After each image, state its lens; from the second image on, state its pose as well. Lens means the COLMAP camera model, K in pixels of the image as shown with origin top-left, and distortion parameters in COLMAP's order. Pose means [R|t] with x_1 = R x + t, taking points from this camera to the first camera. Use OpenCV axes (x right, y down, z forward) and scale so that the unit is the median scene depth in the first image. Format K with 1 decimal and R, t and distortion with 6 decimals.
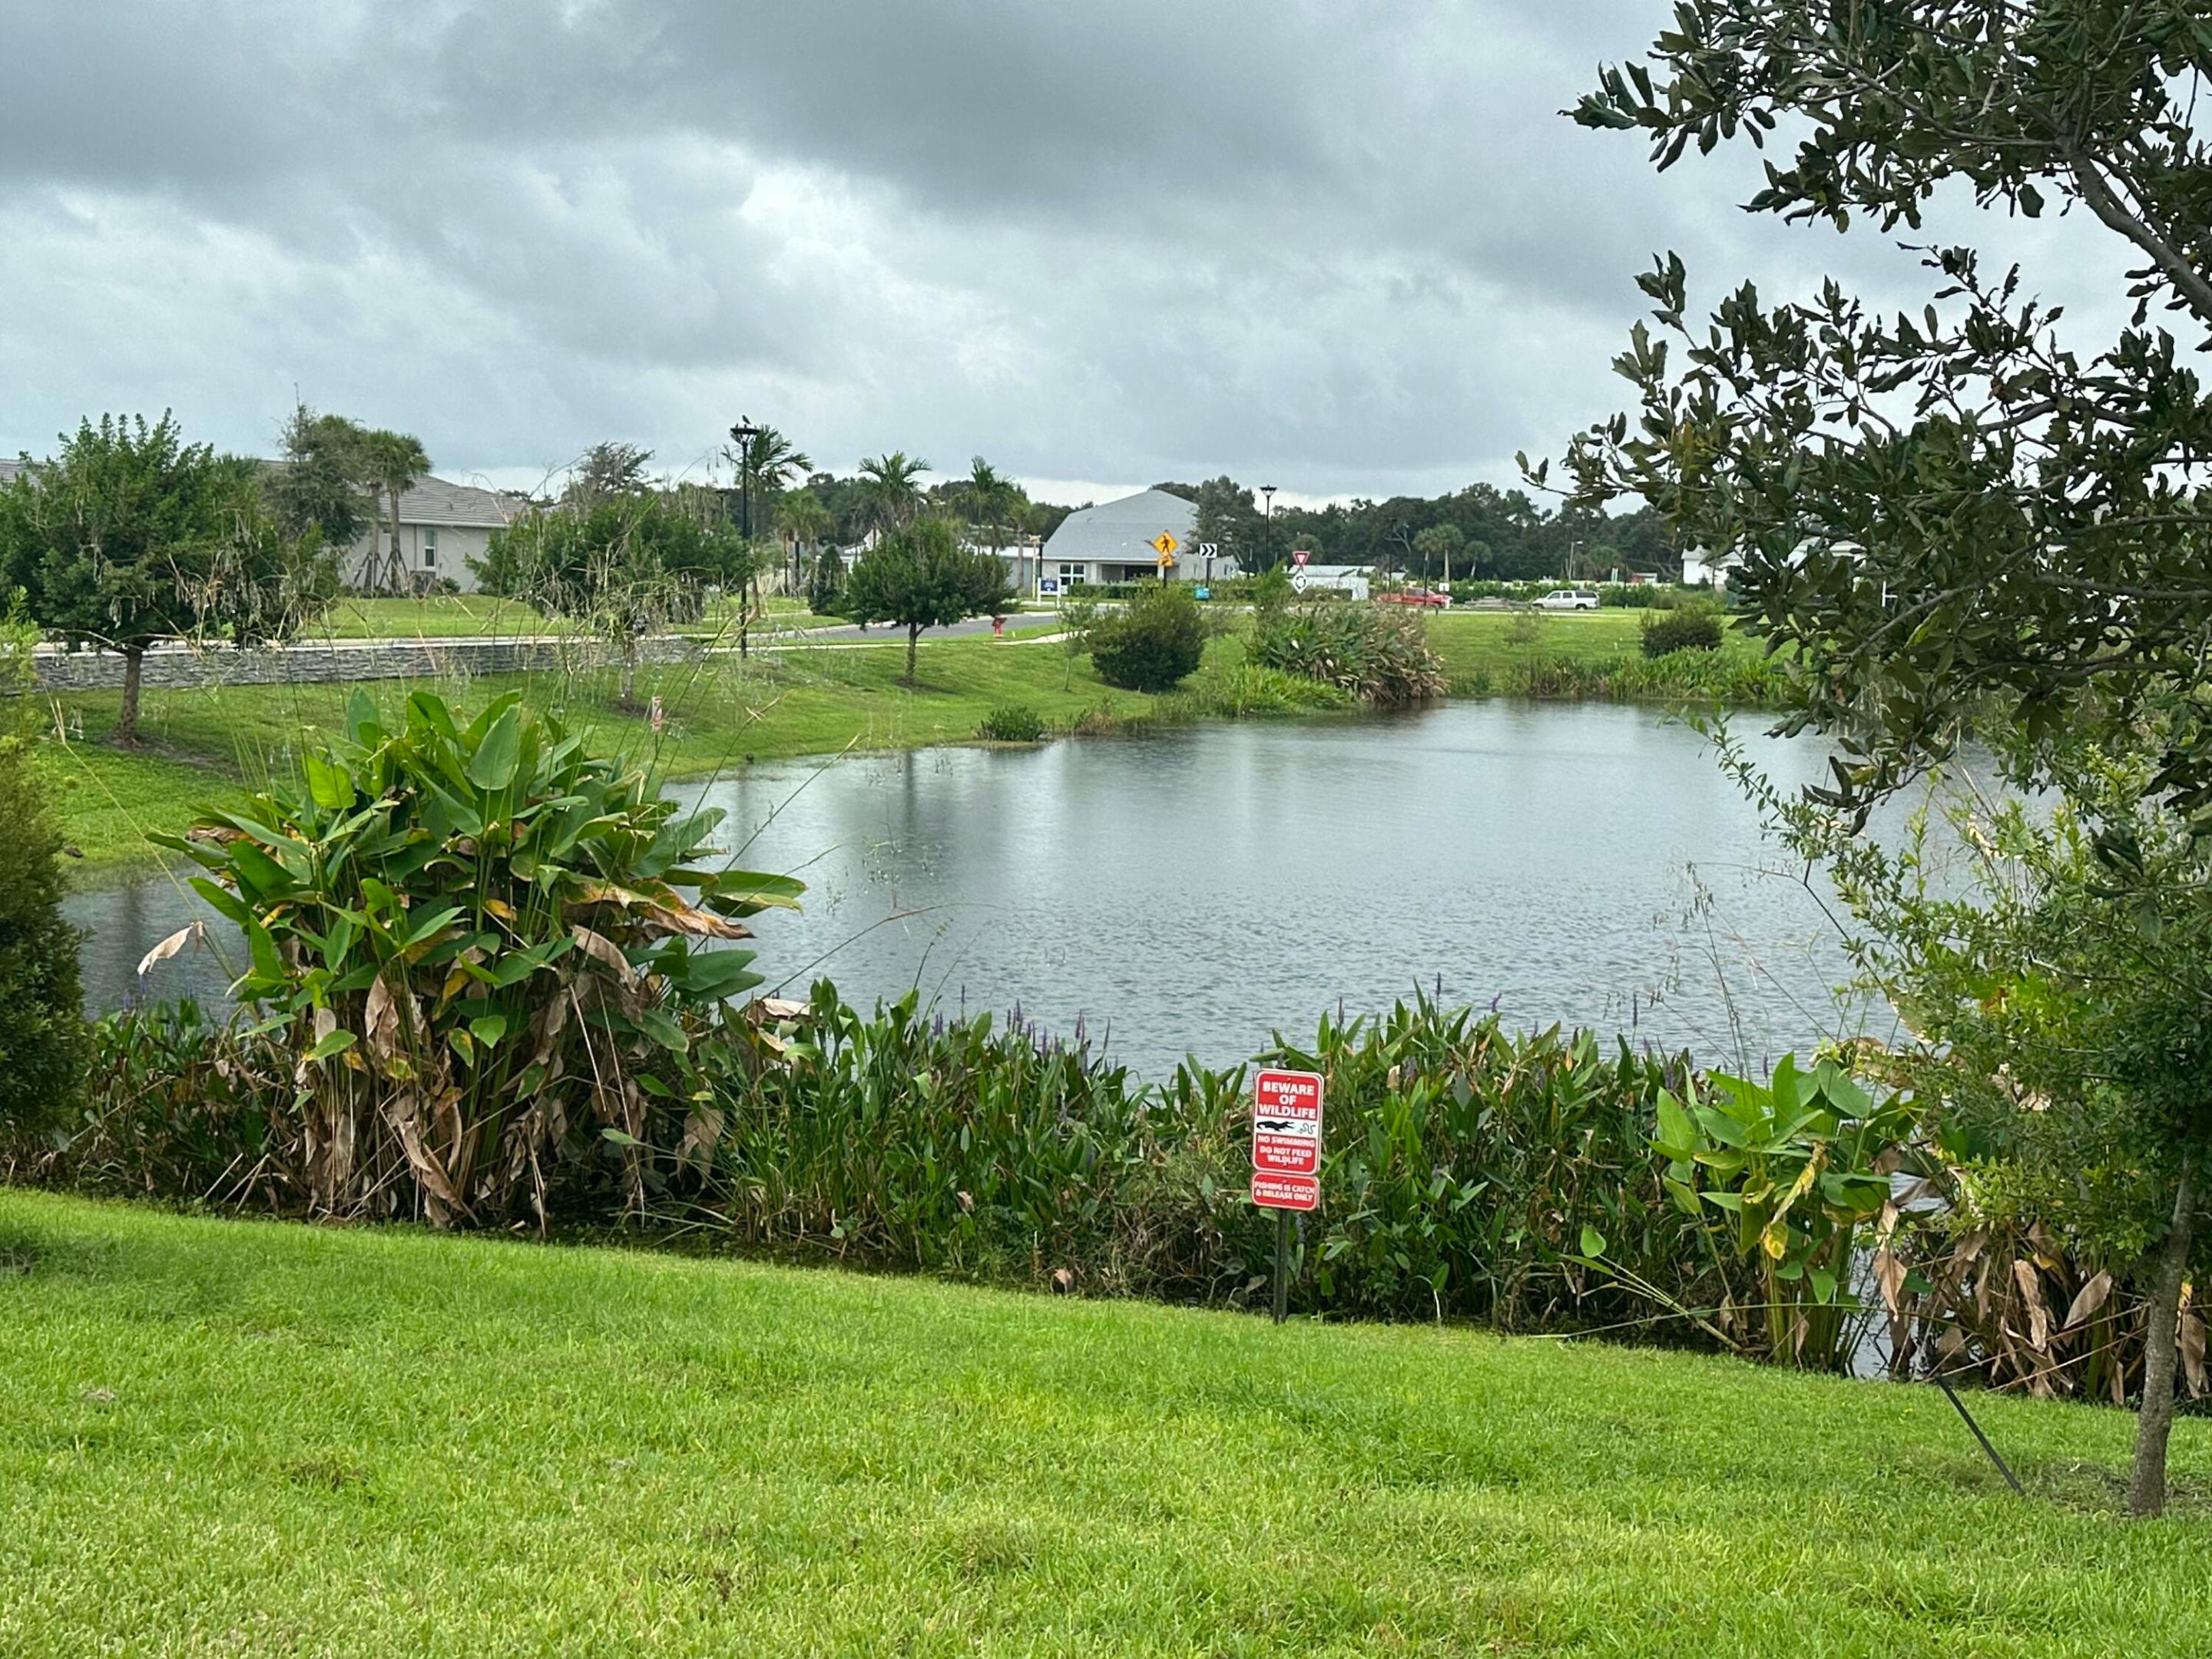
lens RADIAL K [[2856.0, 0, 1133.5], [0, 2856.0, 847.5], [0, 0, 1]] dist [0.146397, -0.046783]
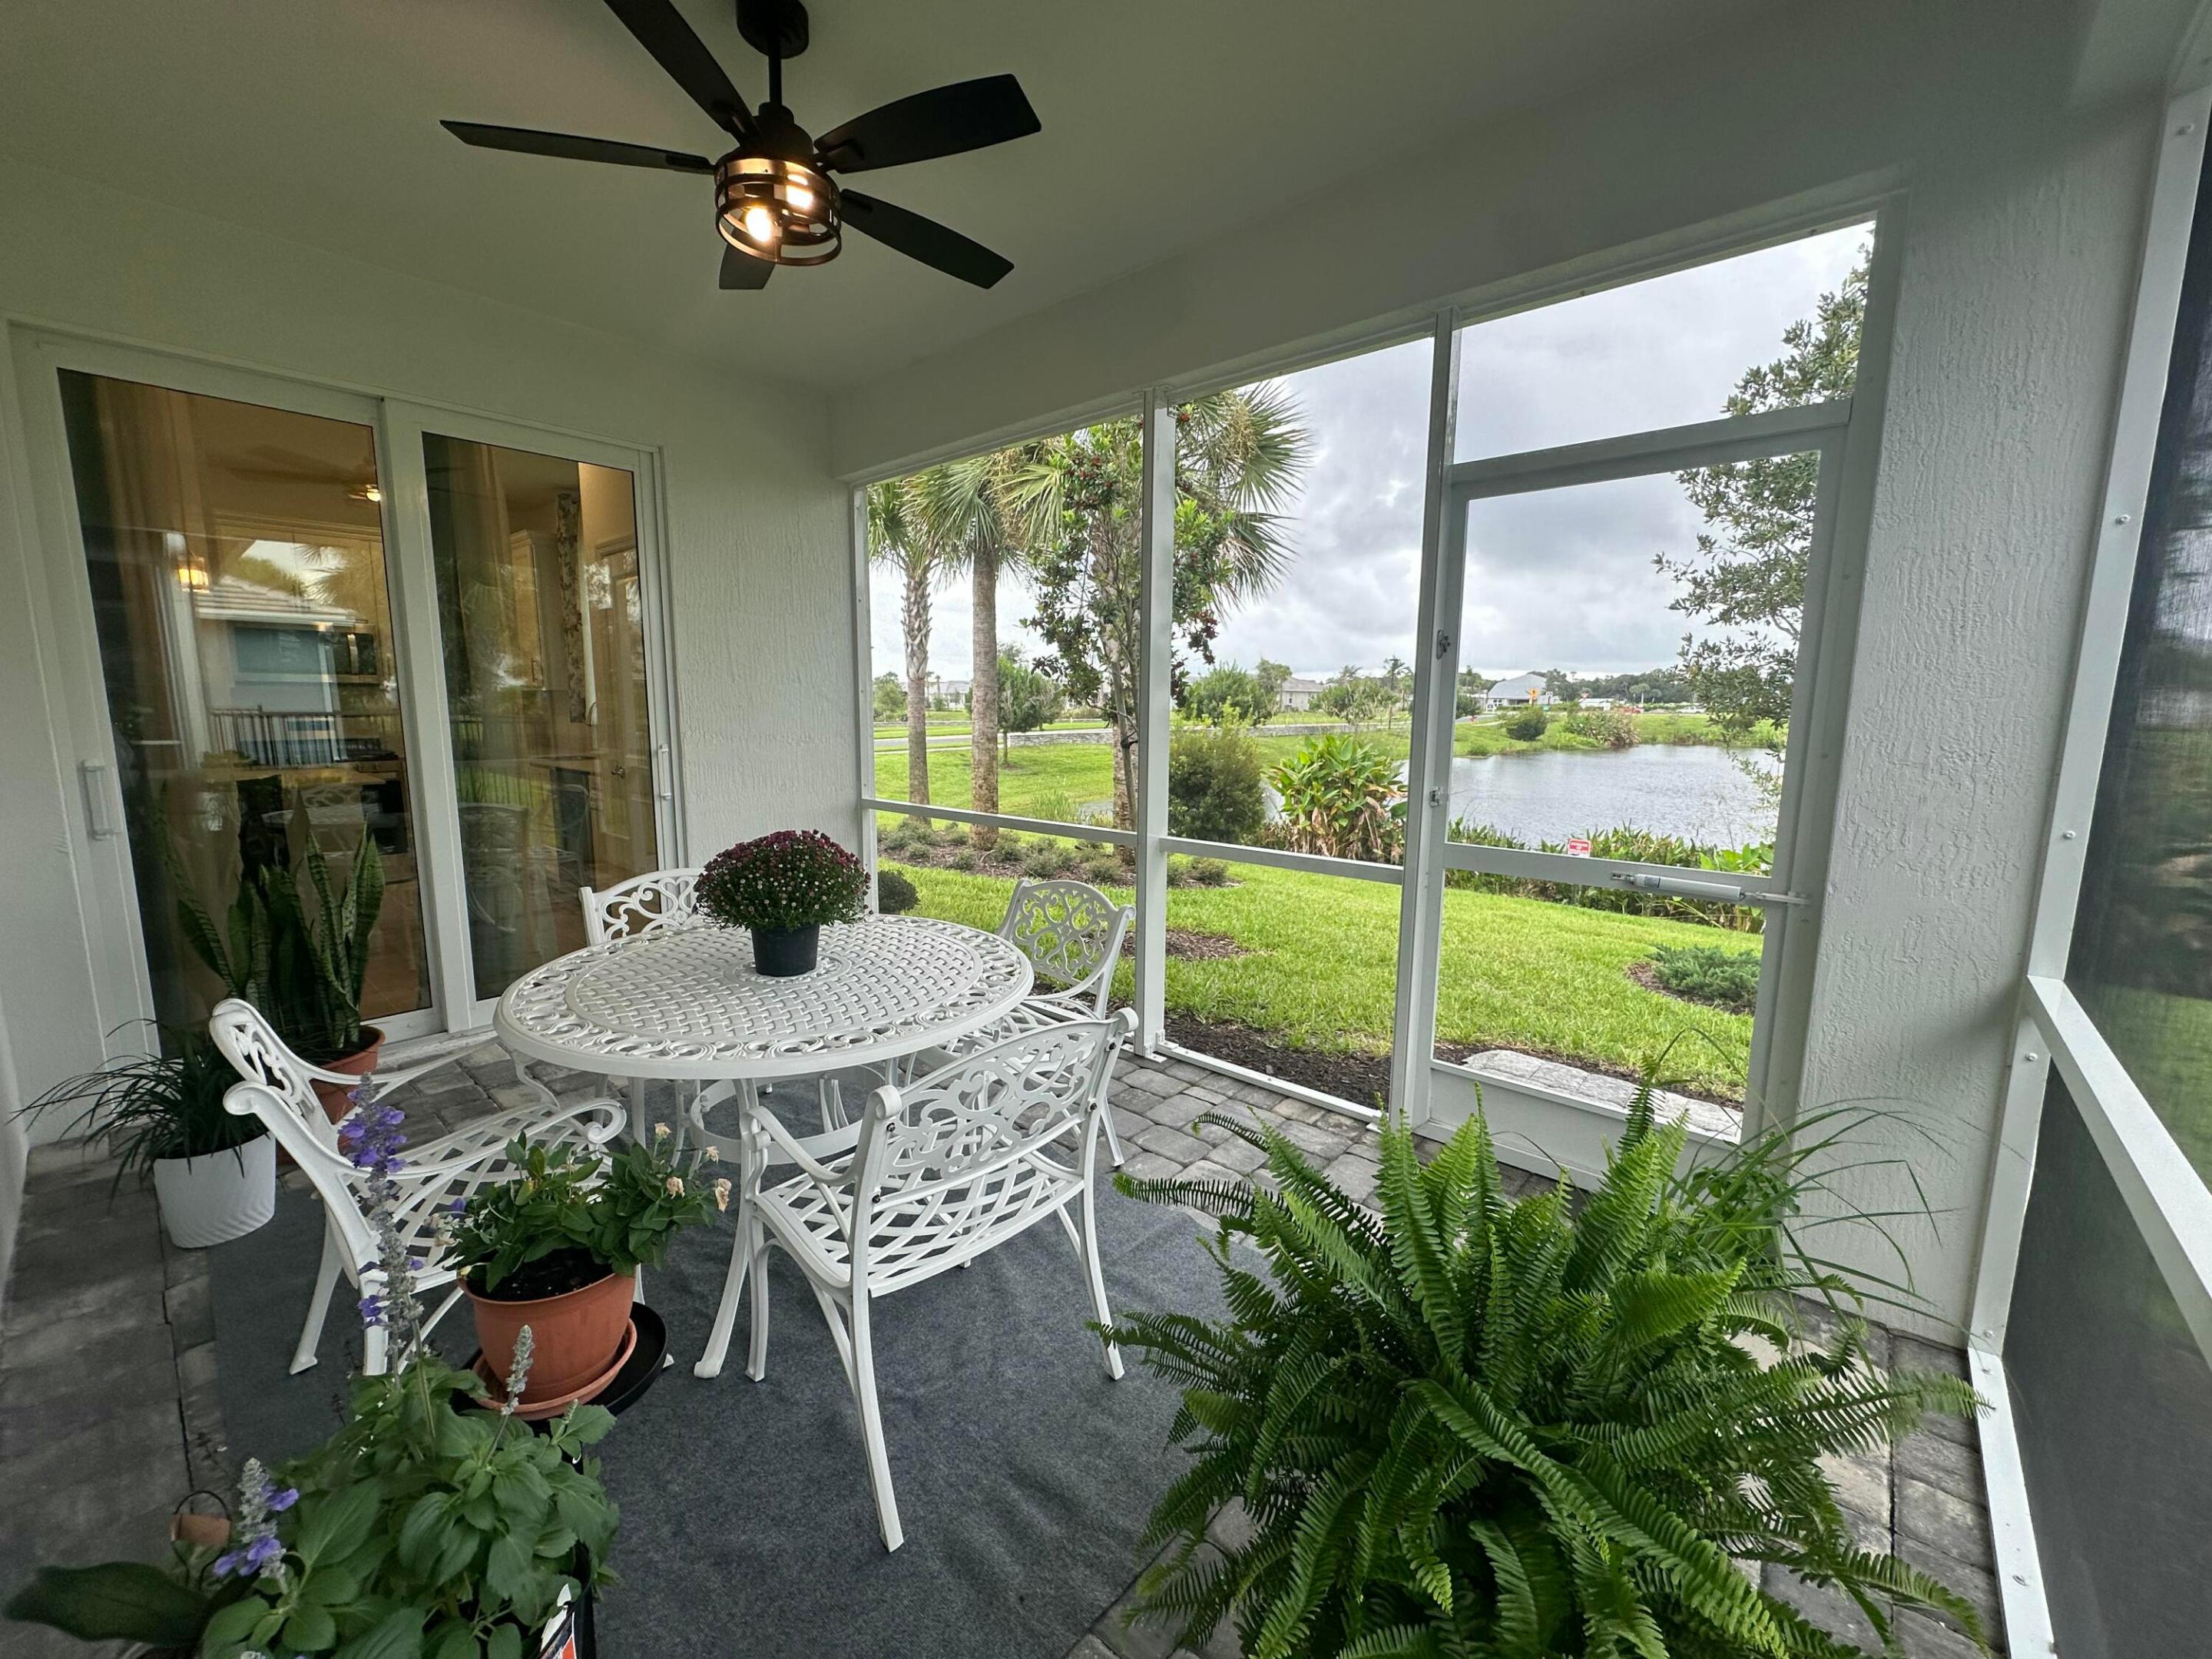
lens RADIAL K [[877.9, 0, 1106.0], [0, 877.9, 829.5], [0, 0, 1]] dist [0.001702, -0.000066]
pose [[0.906724, 0.048071, -0.418976, -0.019149], [-0.029019, 0.998239, 0.051732, 0.021186], [0.420725, -0.034748, 0.906523, -0.199482]]
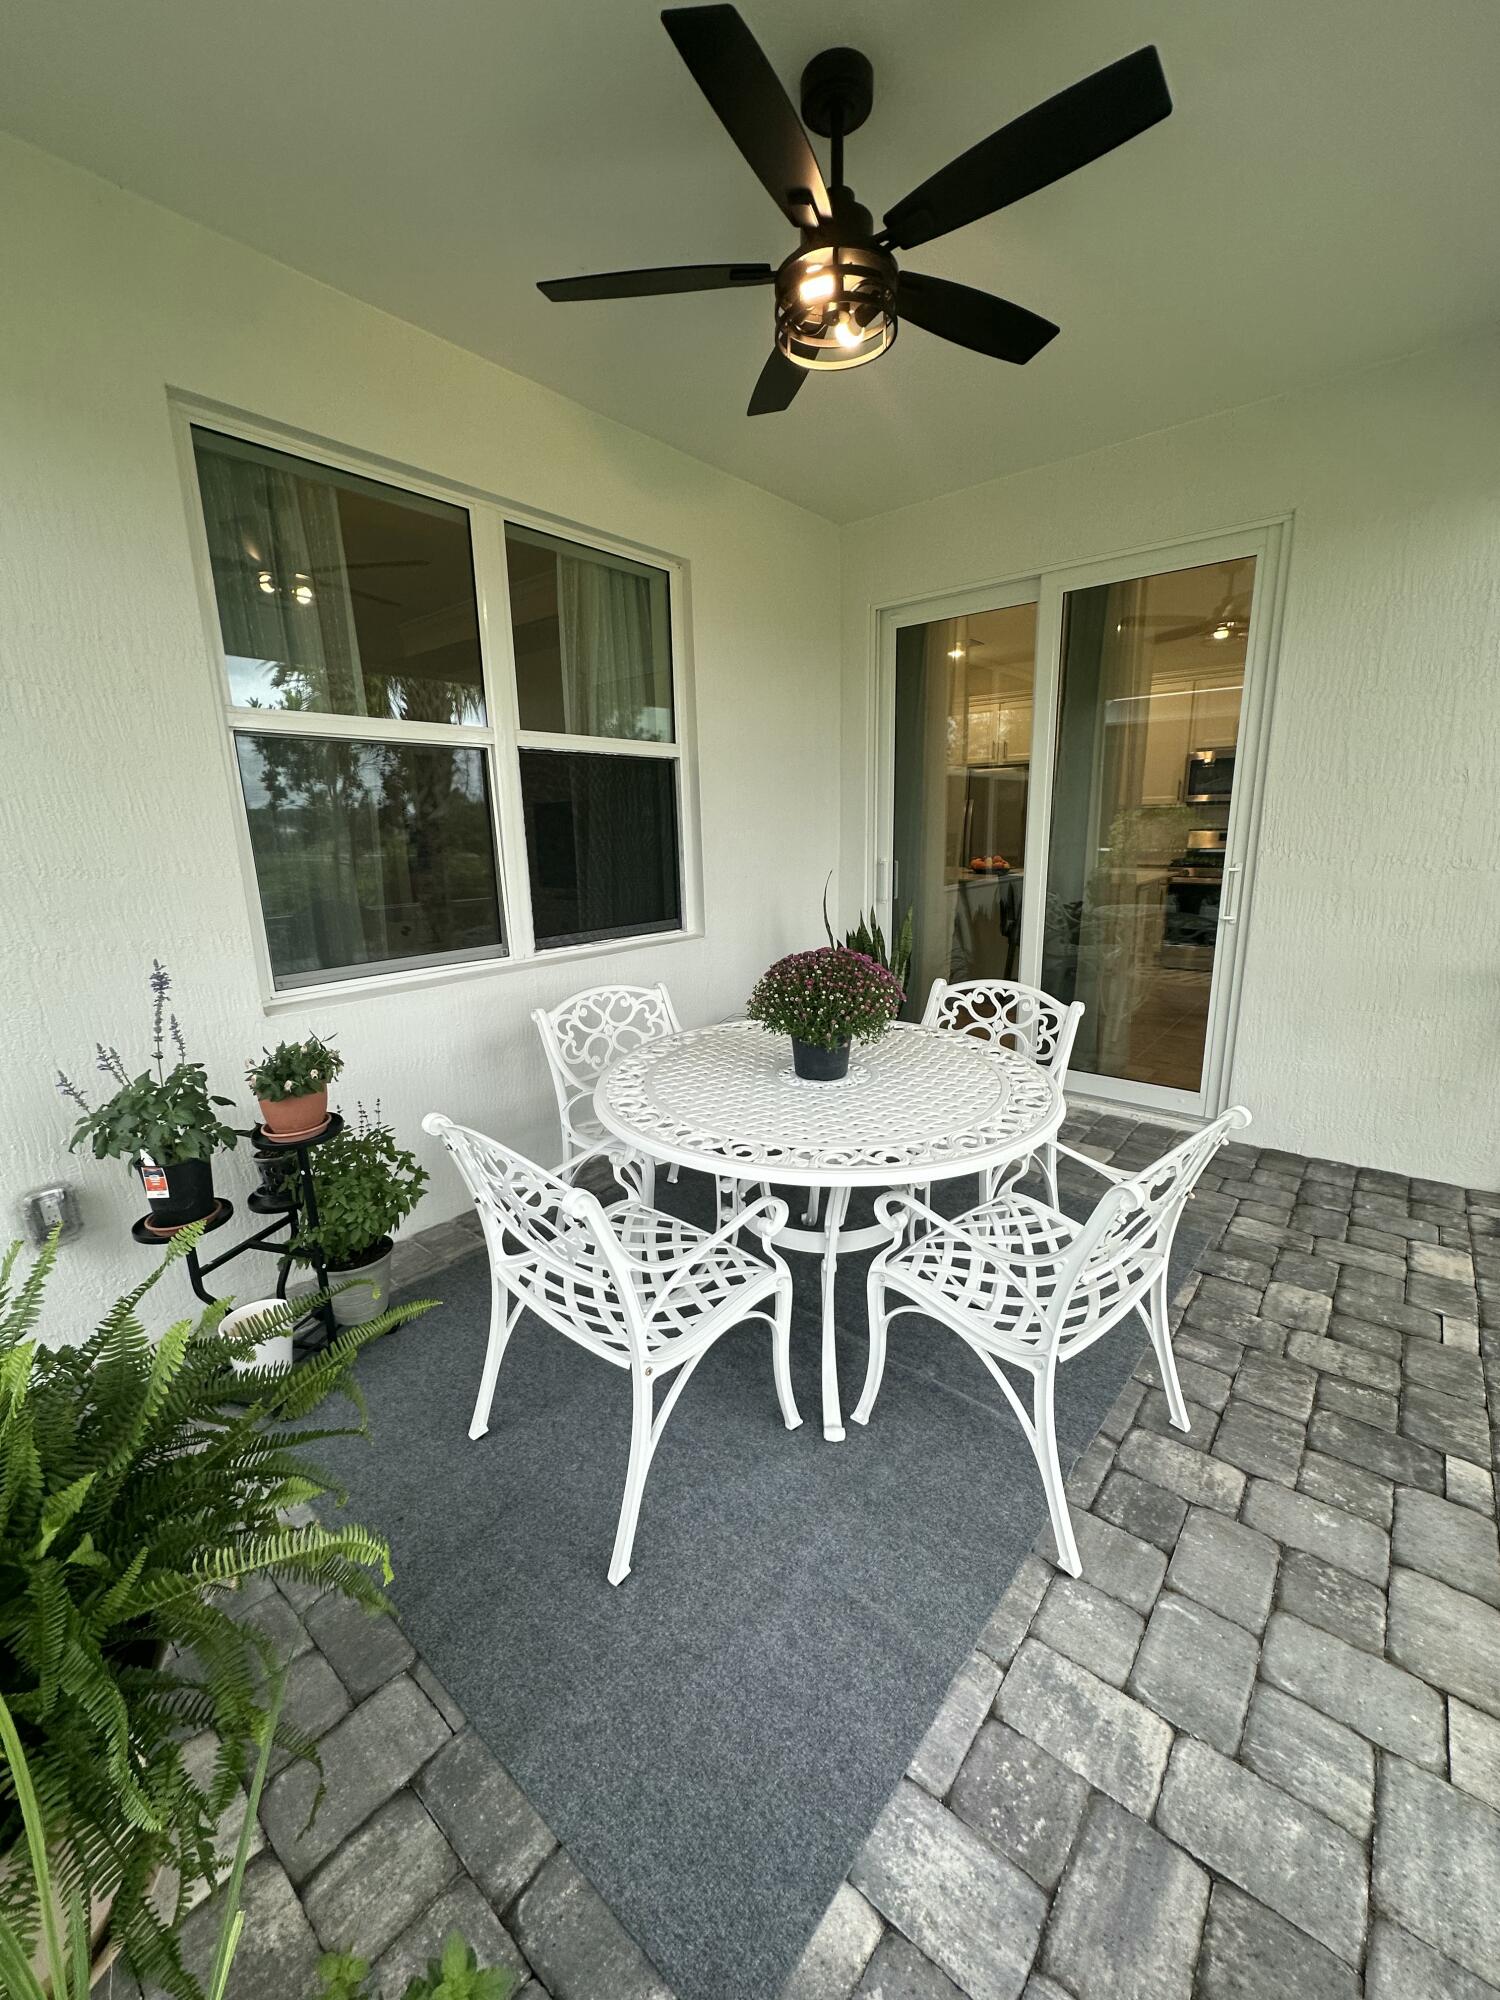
lens RADIAL K [[793.7, 0, 750.0], [0, 793.7, 1000.0], [0, 0, 1]] dist [0.001702, -0.000066]
pose [[-0.402264, 0.189461, -0.895705, 0.104339], [-0.072977, 0.968604, 0.237656, -0.052848], [0.912611, 0.160966, -0.375808, 0.610714]]
